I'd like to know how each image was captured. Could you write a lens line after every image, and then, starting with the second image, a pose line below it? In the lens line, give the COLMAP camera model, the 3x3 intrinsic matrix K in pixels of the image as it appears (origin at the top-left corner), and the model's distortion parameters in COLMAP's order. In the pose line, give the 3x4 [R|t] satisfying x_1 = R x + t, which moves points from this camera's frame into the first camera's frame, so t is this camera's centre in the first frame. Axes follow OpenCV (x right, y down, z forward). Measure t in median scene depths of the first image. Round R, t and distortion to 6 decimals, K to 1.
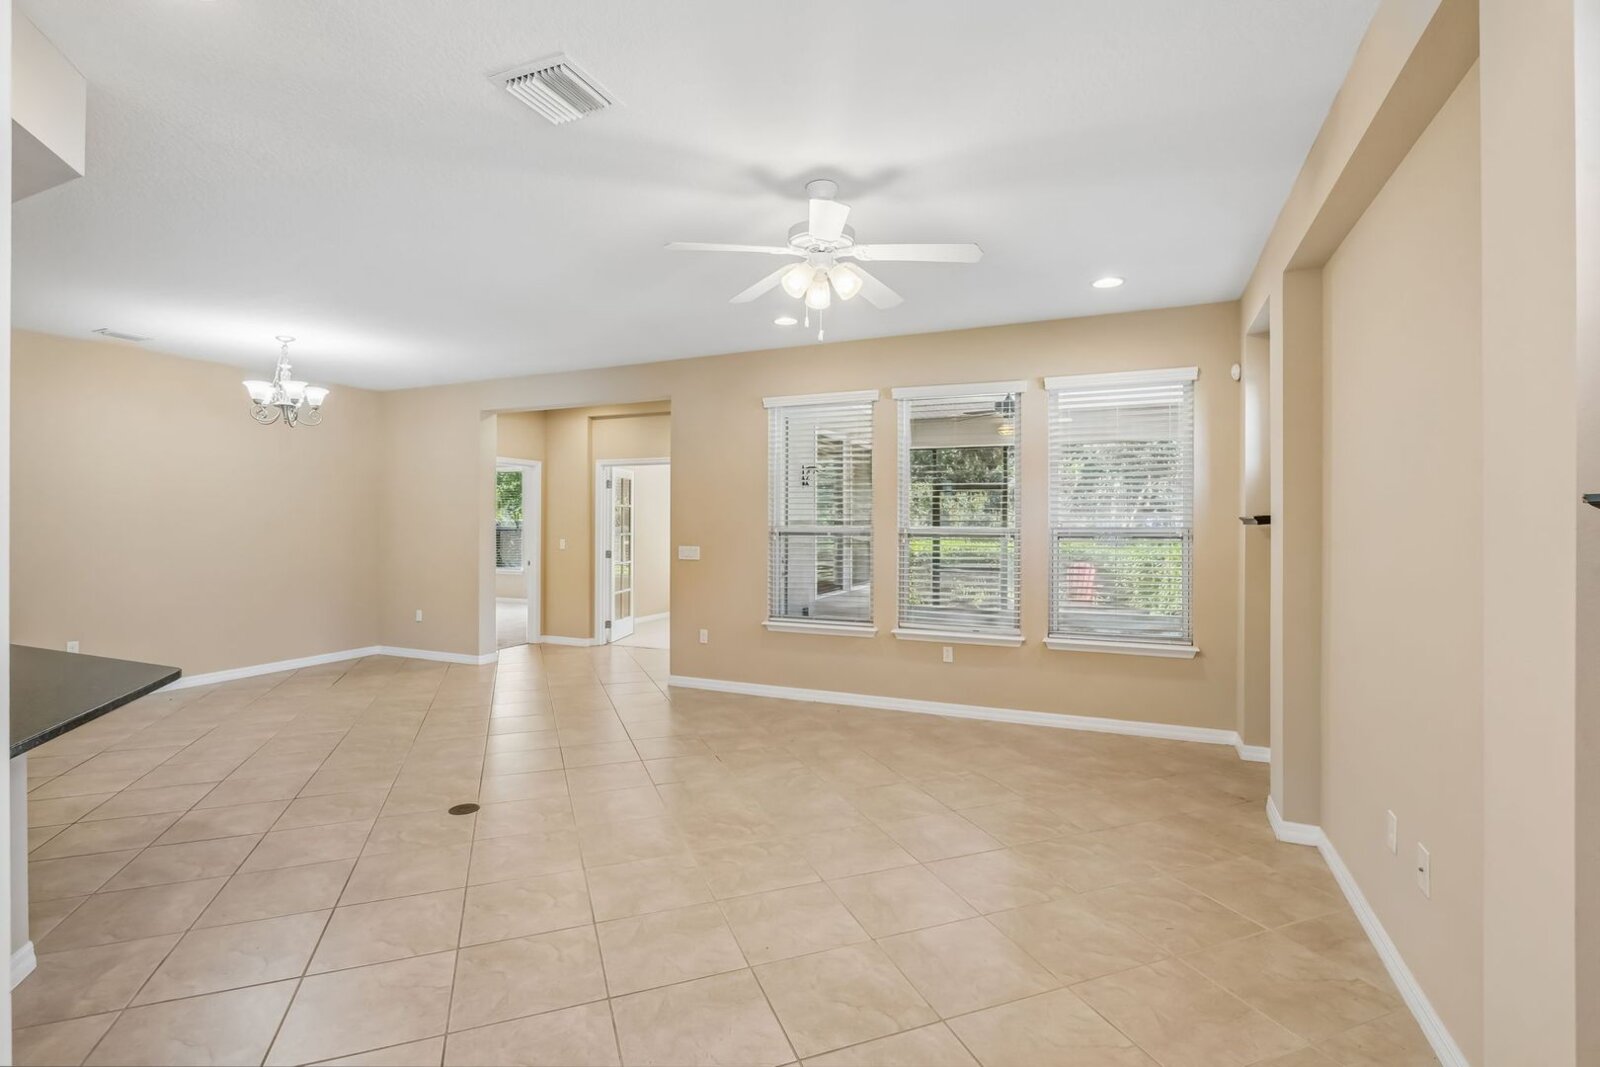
lens RADIAL K [[725.1, 0, 808.6], [0, 725.1, 527.8], [0, 0, 1]] dist [0.001368, 0.000181]
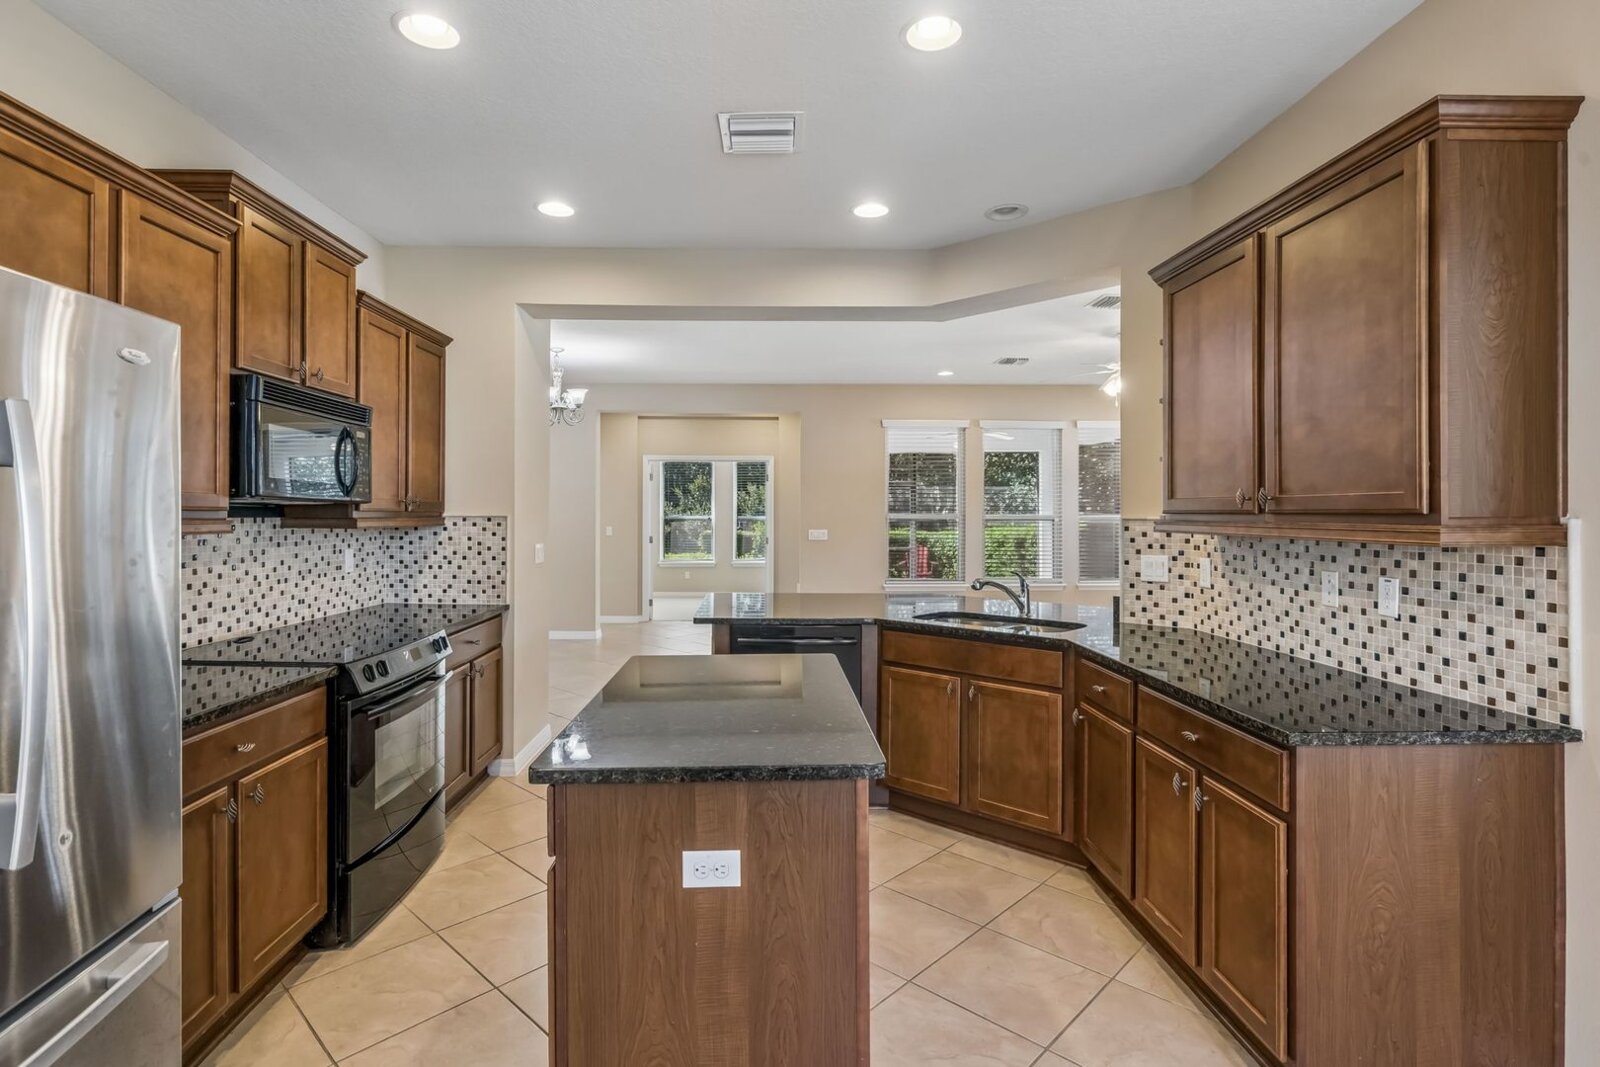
lens RADIAL K [[753.2, 0, 800.7], [0, 753.2, 512.9], [0, 0, 1]] dist [0.000371, -0.000395]
pose [[0.890977, -0.002287, 0.454043, -1.257934], [0.005284, 0.999972, -0.005332, 0.004711], [-0.454018, 0.007150, 0.890964, -0.286242]]
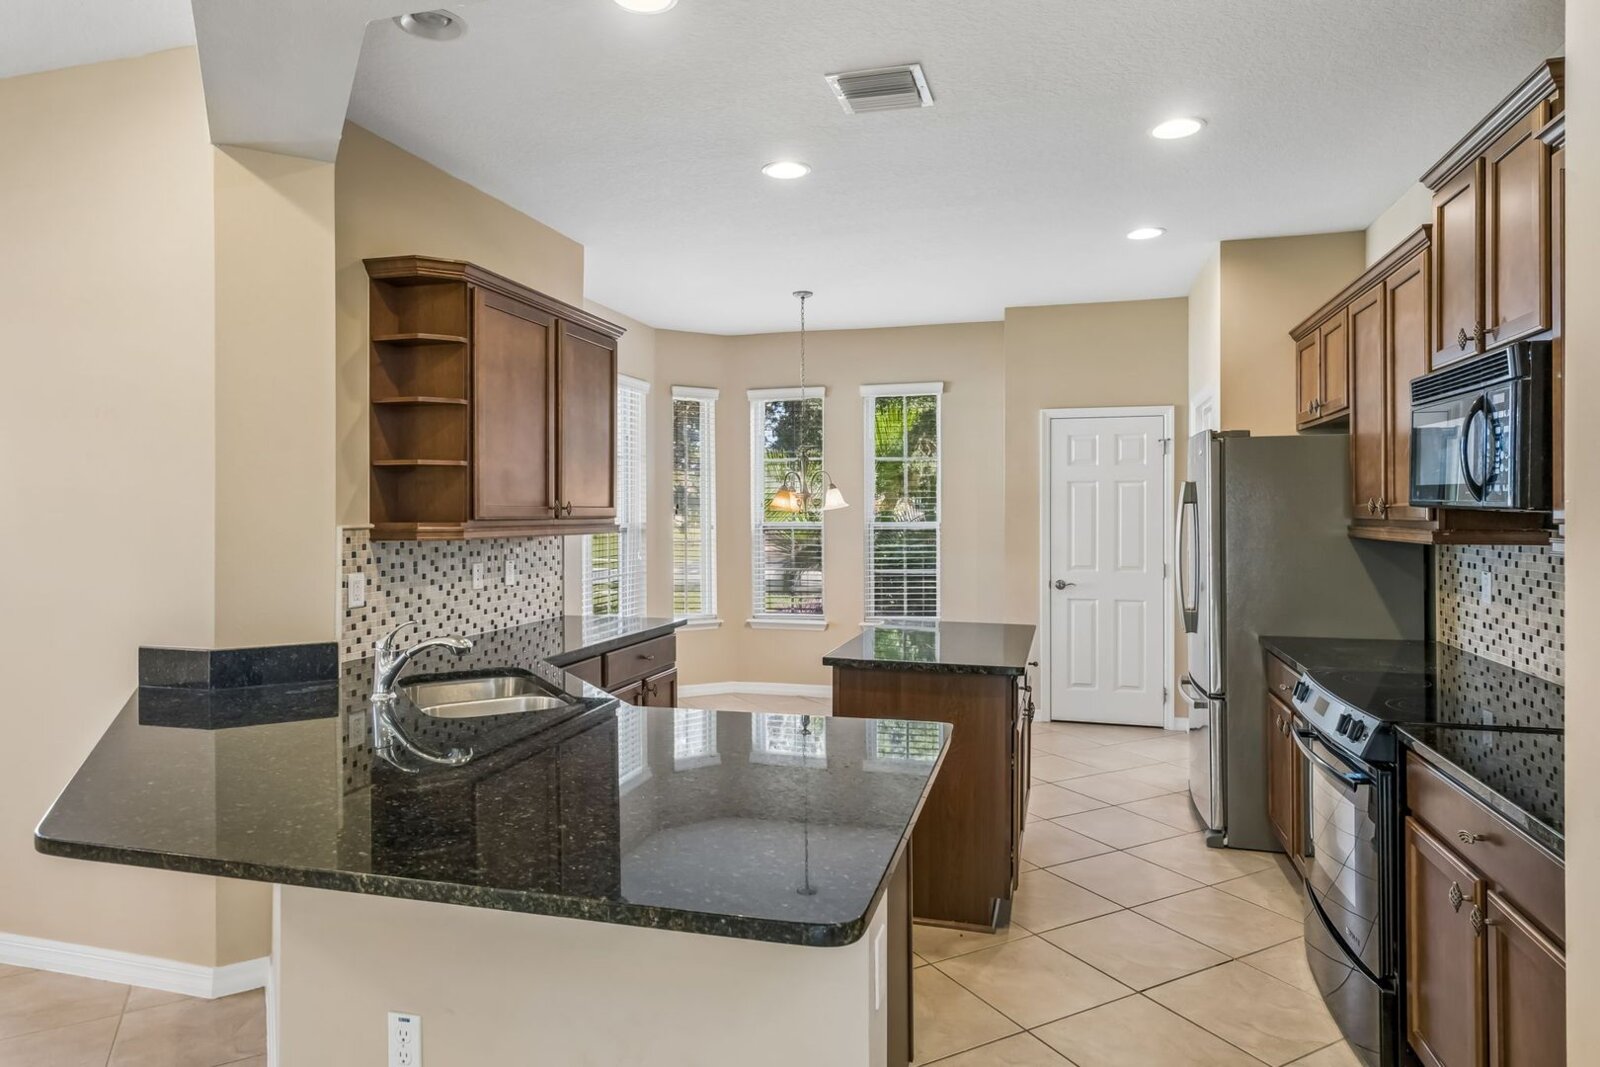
lens RADIAL K [[925.4, 0, 784.3], [0, 925.4, 510.8], [0, 0, 1]] dist [-0.001245, -0.000066]
pose [[-0.992591, 0.001801, -0.121486, -0.815106], [0.001379, 0.999993, 0.003559, -0.007813], [0.121492, 0.003365, -0.992587, 1.062313]]
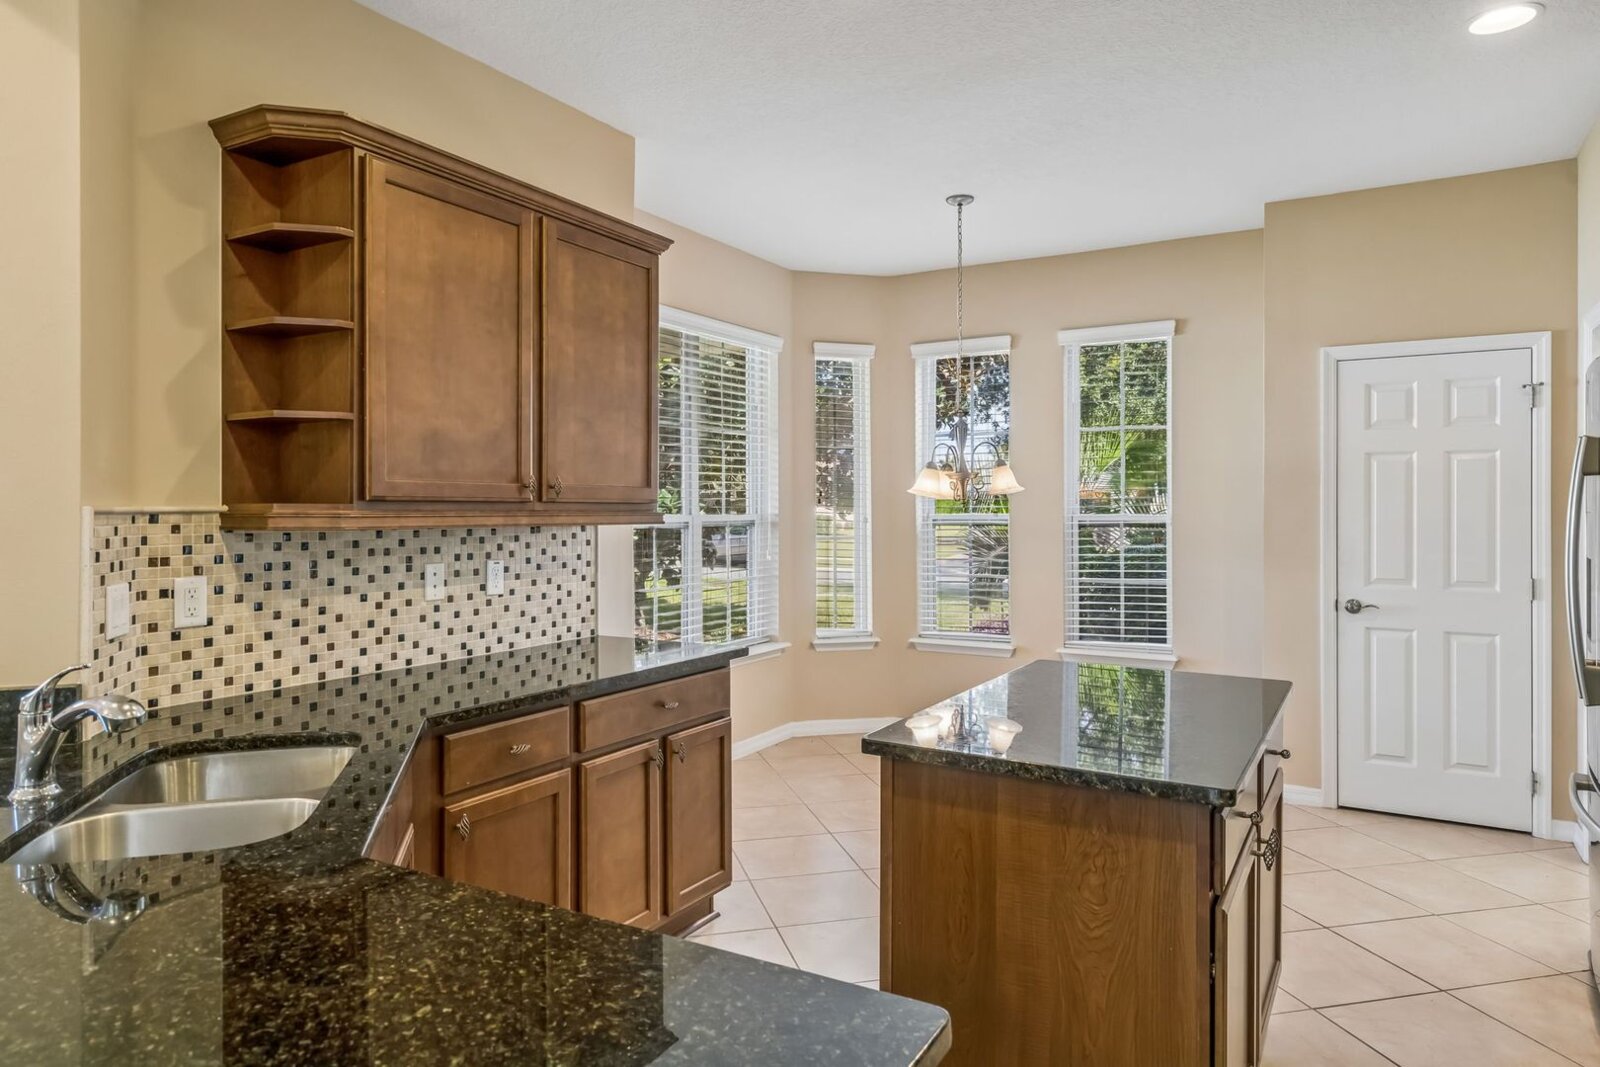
lens RADIAL K [[964.7, 0, 803.8], [0, 964.7, 508.2], [0, 0, 1]] dist [0.005434, 0.000890]
pose [[-0.992559, 0.001347, 0.121758, -0.977104], [0.001737, 0.999994, 0.003094, 0.006808], [-0.121753, 0.003282, -0.992555, 0.743235]]
